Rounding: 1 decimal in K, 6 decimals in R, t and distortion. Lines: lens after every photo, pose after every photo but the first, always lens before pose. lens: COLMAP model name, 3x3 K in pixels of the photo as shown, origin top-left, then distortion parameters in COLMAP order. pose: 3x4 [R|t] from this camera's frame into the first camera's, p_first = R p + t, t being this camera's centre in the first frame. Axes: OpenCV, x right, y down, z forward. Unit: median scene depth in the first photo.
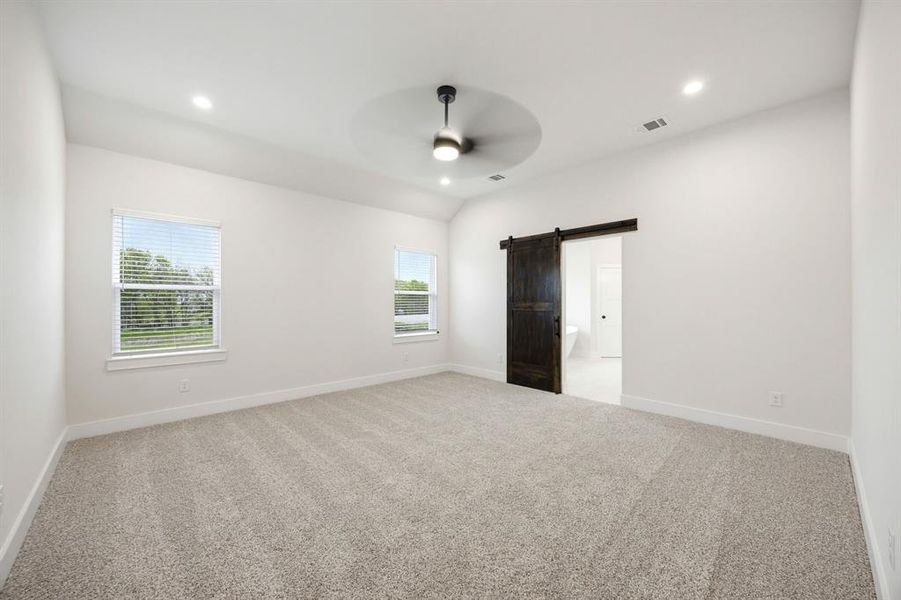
lens RADIAL K [[346.0, 0, 454.1], [0, 346.0, 301.8], [0, 0, 1]] dist [-0.003230, -0.000043]
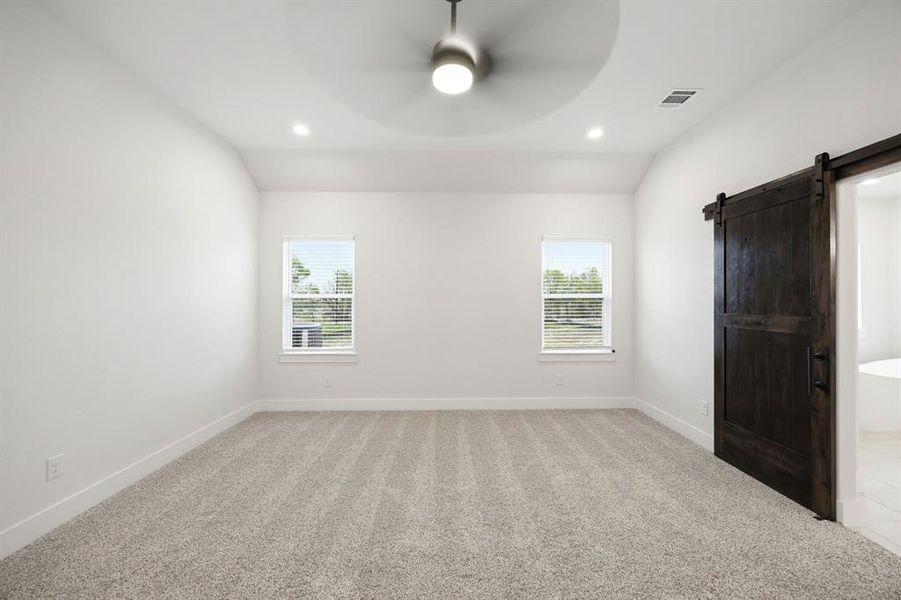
lens RADIAL K [[346.0, 0, 454.1], [0, 346.0, 301.8], [0, 0, 1]] dist [-0.003230, -0.000043]
pose [[0.745376, 0.000944, -0.666643, 0.230092], [0.001684, 0.999993, 0.003299, -0.020437], [0.666642, -0.003582, 0.745370, 0.322132]]
